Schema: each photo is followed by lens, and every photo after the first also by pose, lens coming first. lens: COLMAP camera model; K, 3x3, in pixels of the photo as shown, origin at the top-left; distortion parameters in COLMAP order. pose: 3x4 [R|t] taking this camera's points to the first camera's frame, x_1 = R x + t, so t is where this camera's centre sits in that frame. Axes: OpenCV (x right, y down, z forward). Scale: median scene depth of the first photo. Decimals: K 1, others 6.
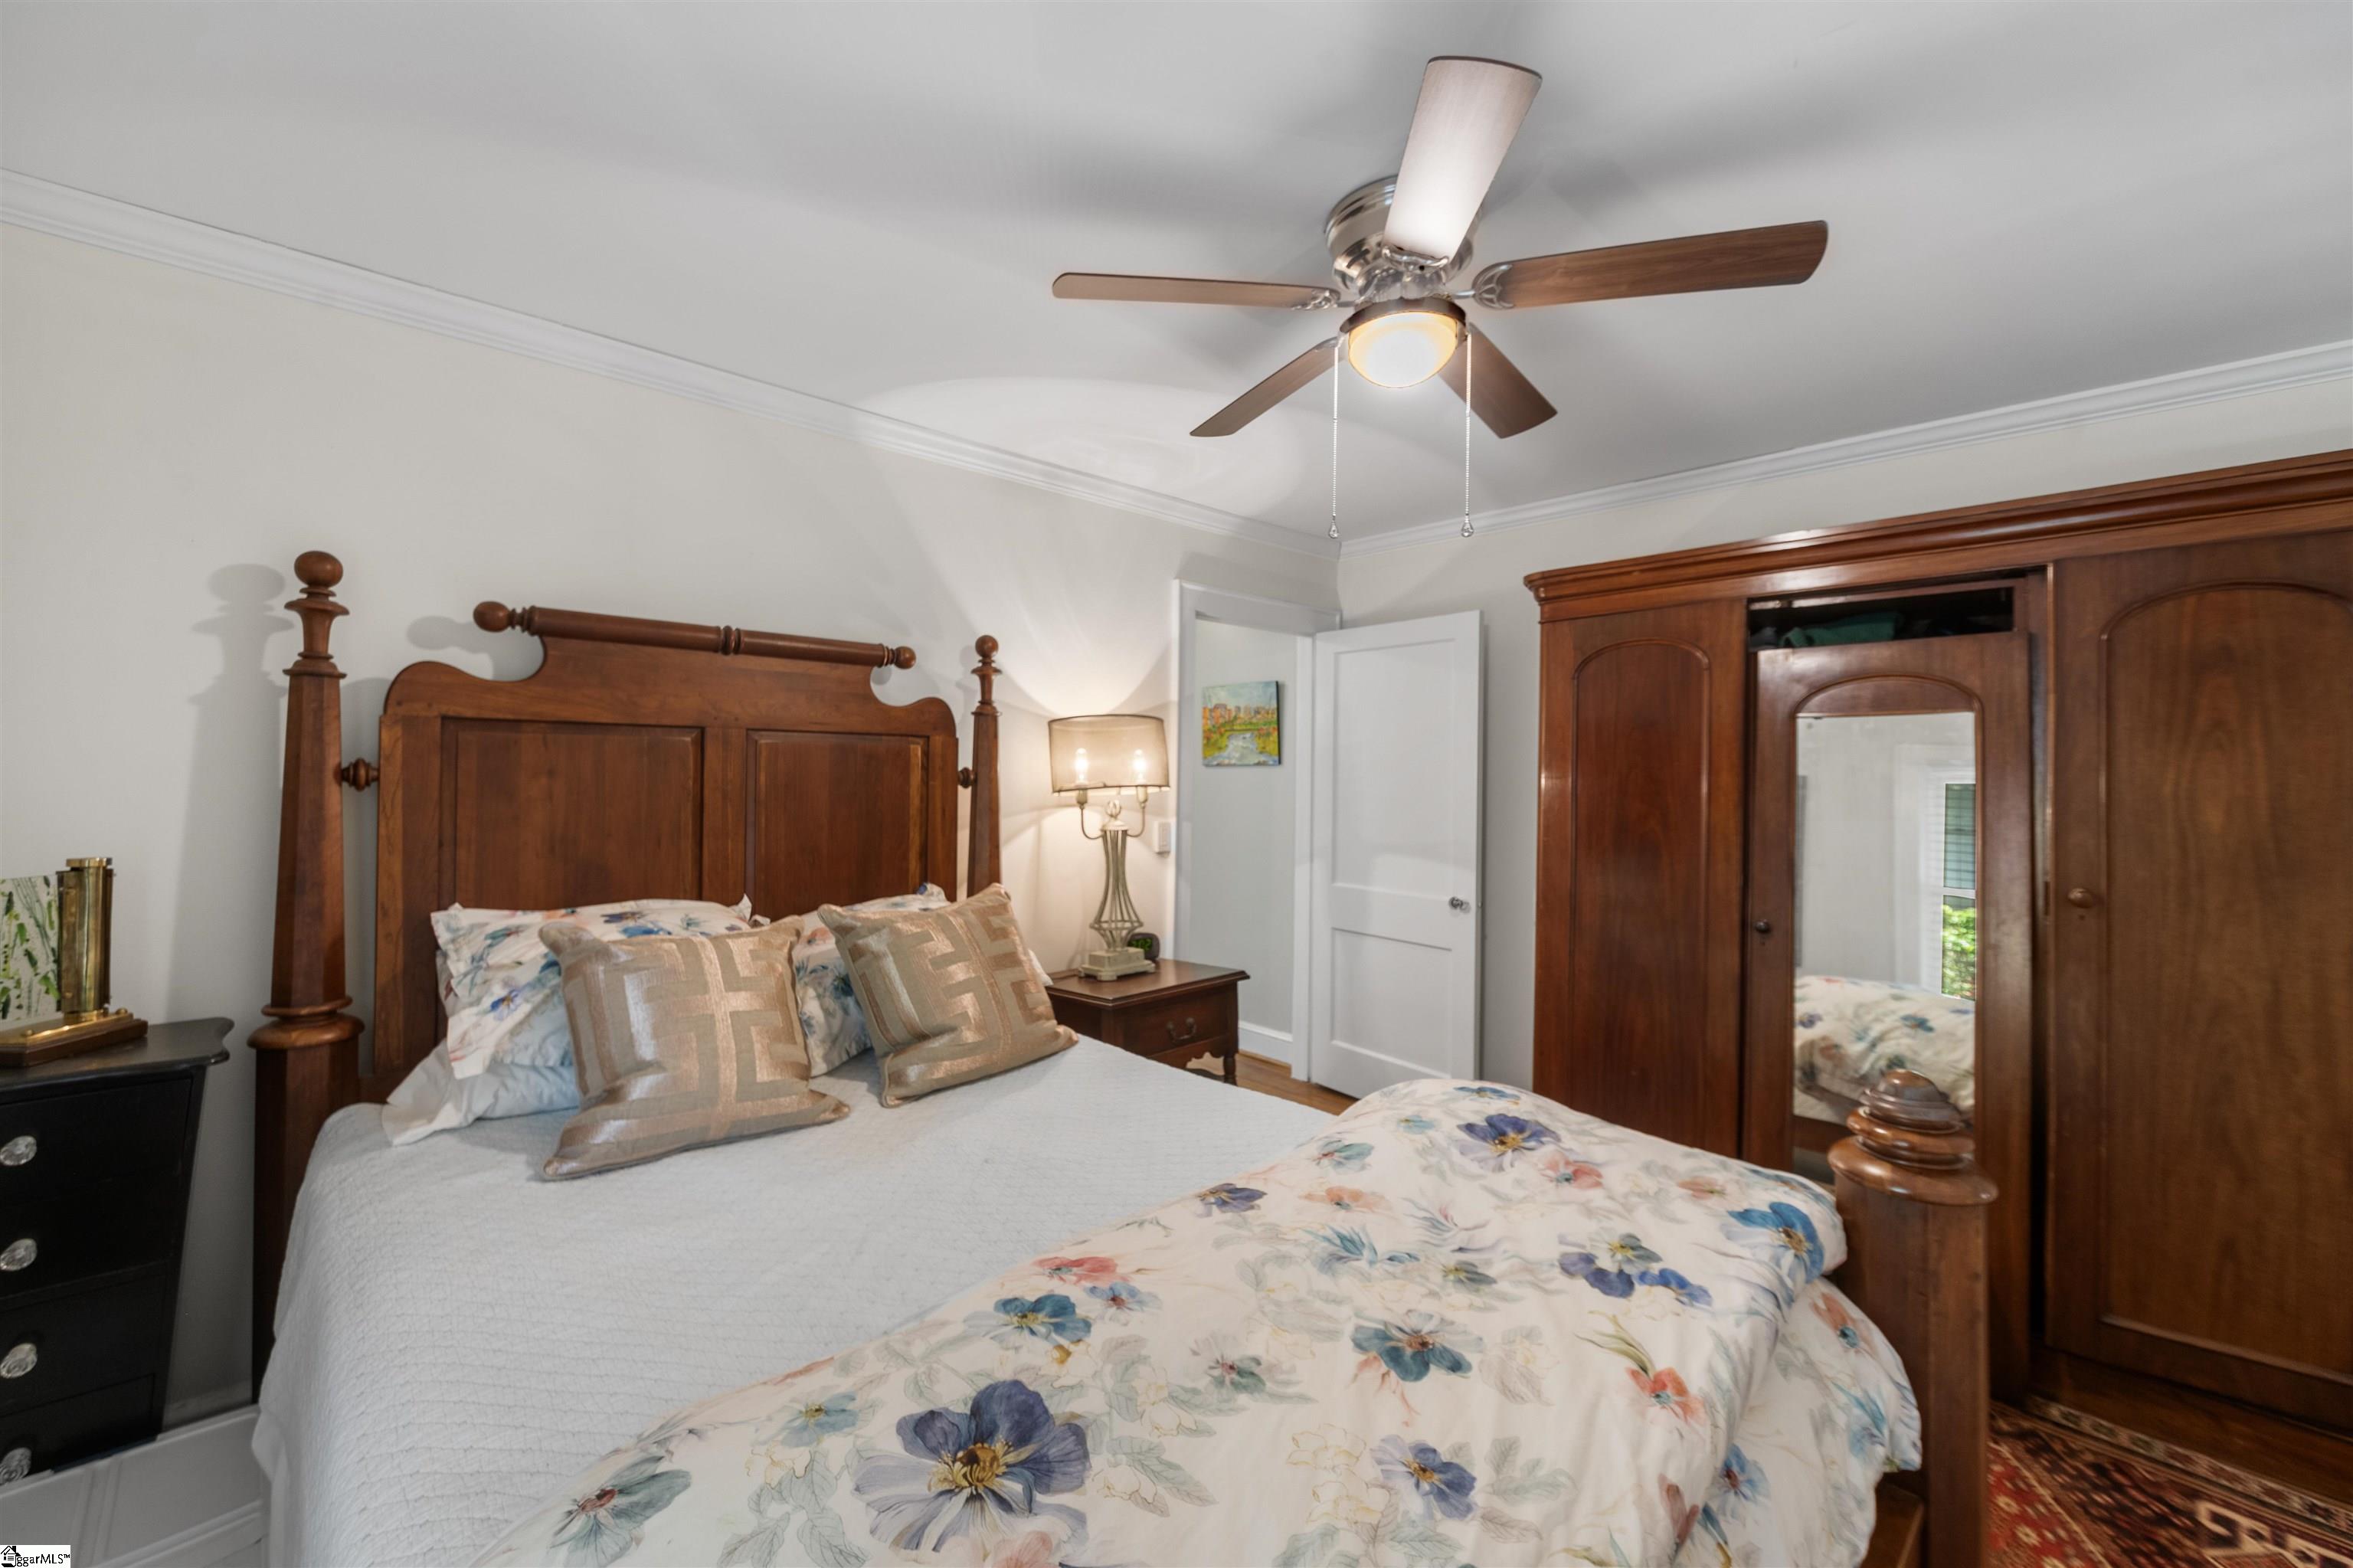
lens RADIAL K [[921.6, 0, 1177.0], [0, 921.6, 766.3], [0, 0, 1]] dist [0.000720, 0.000072]
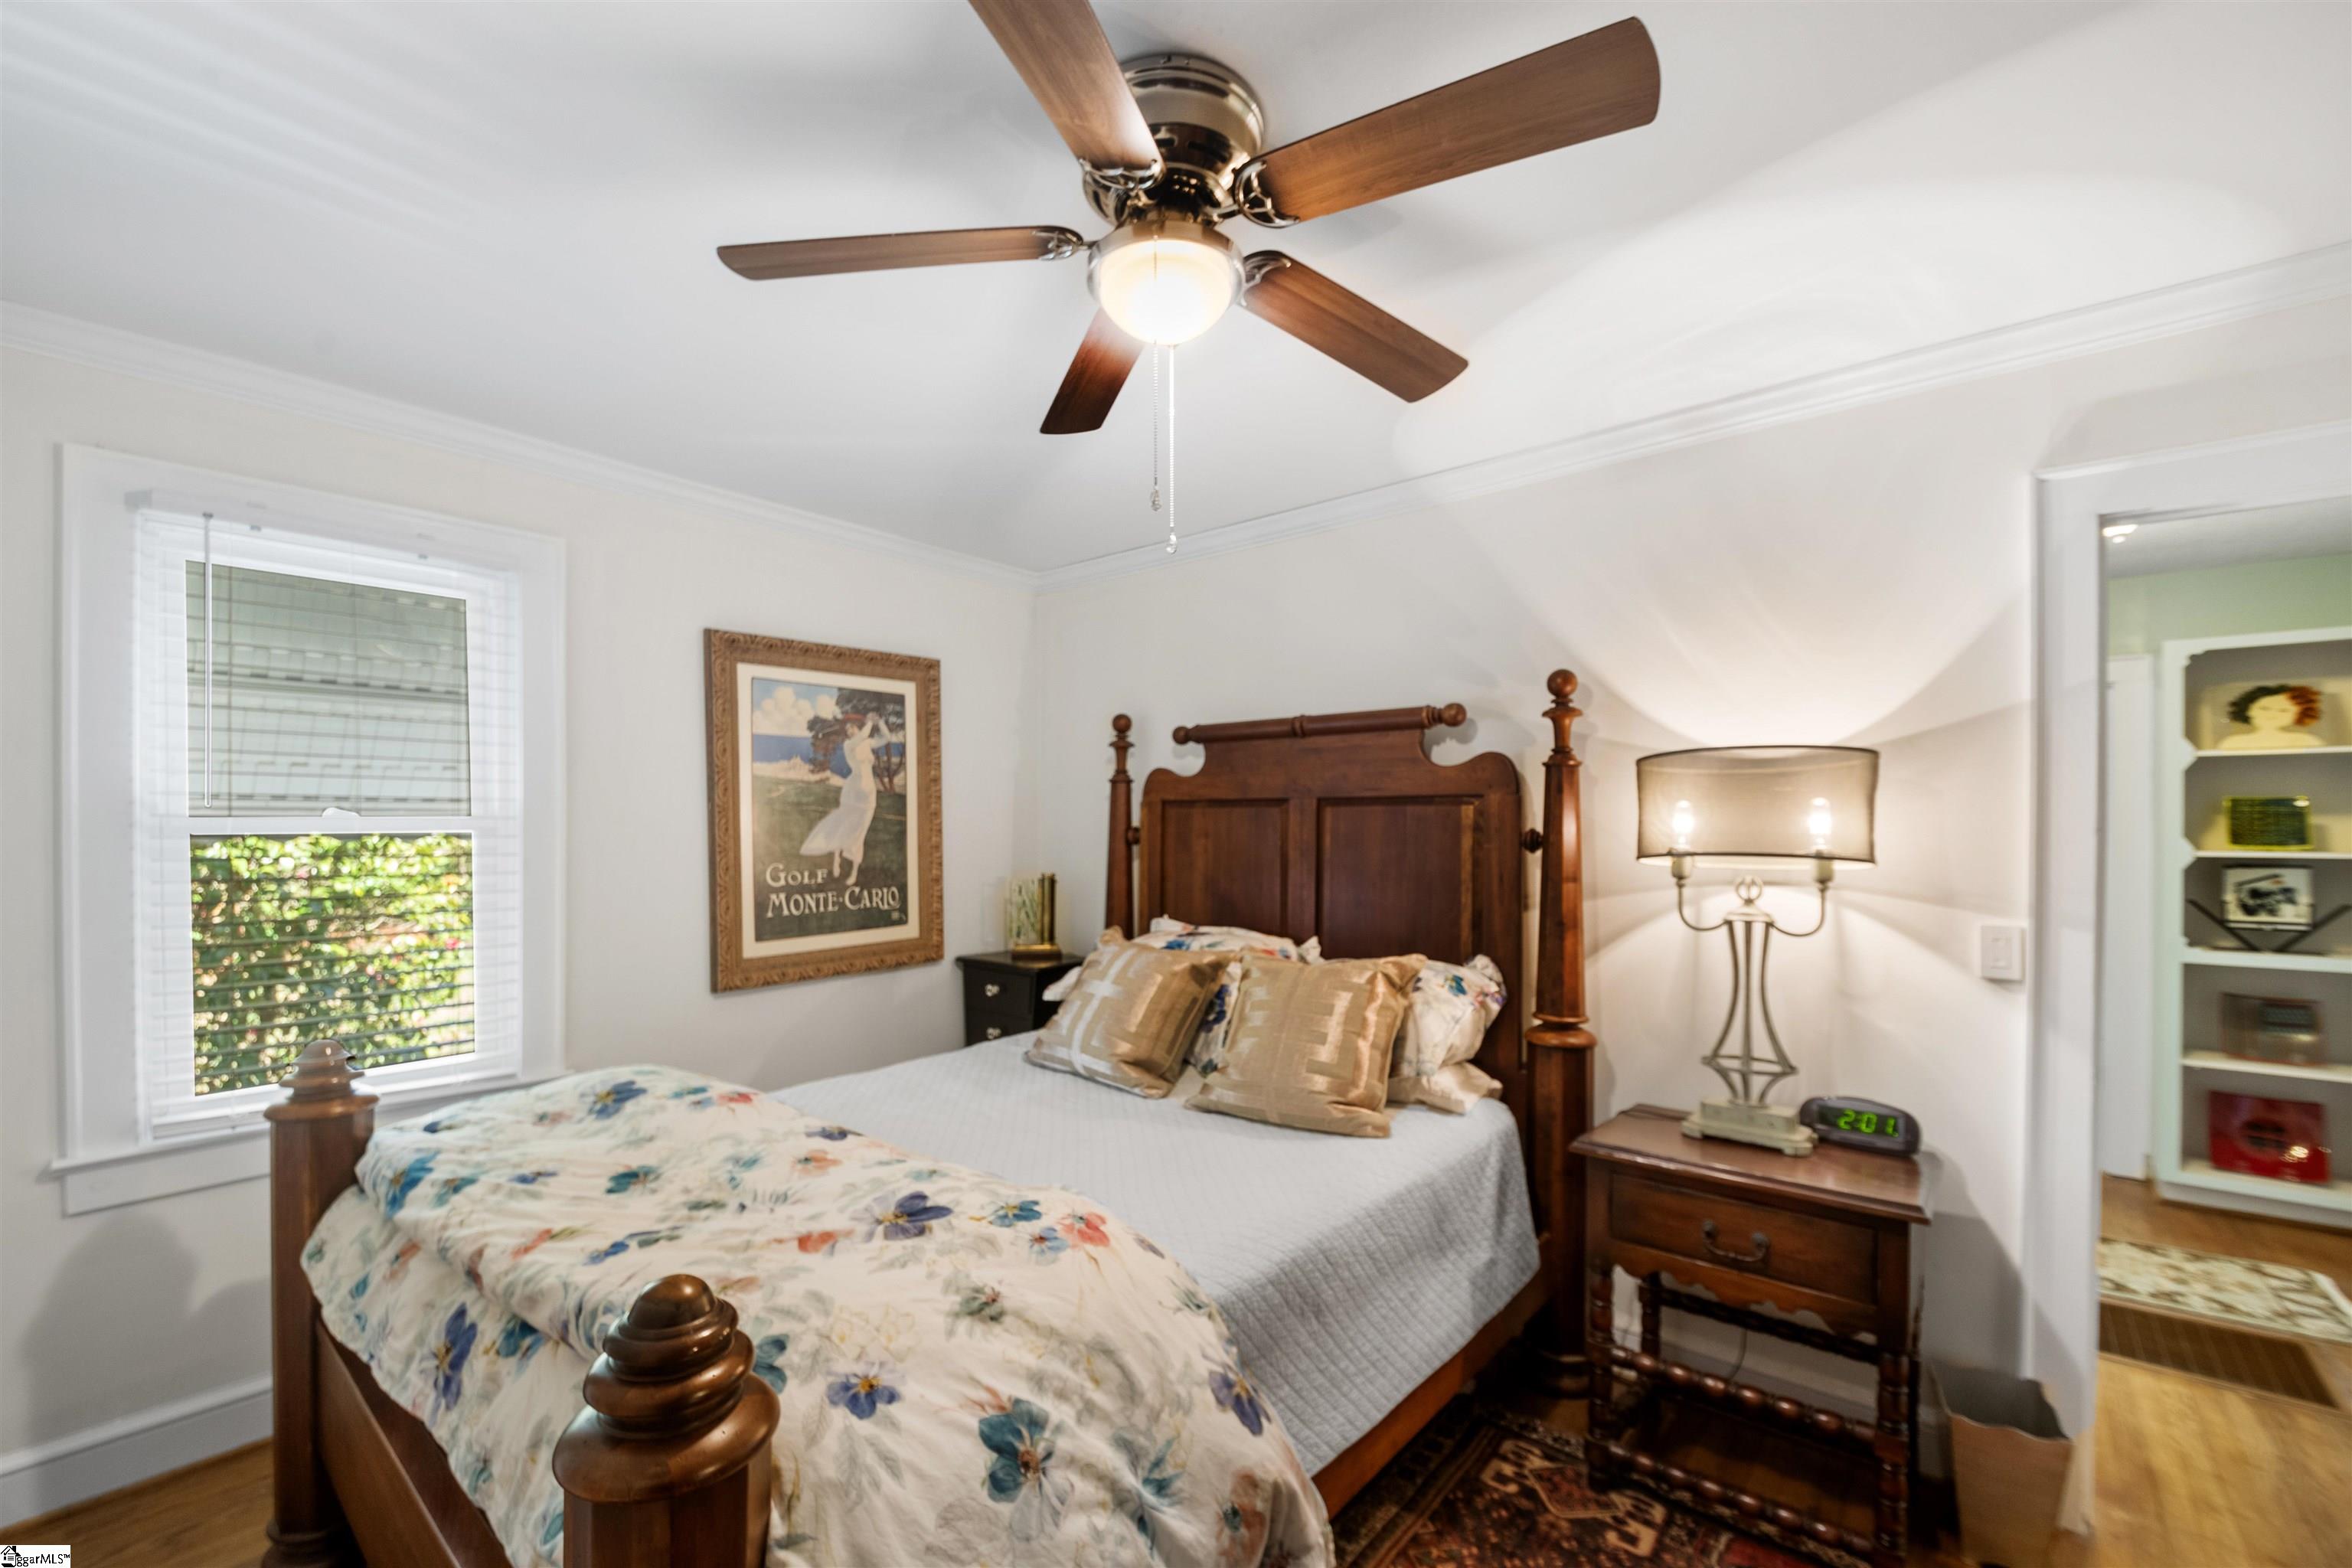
lens RADIAL K [[995.4, 0, 1132.7], [0, 995.4, 825.5], [0, 0, 1]] dist [0.000939, 0.000140]
pose [[0.085257, -0.012921, -0.996275, 0.812143], [0.004629, 0.999910, -0.012572, 0.010261], [0.996348, -0.003540, 0.085310, 0.669303]]
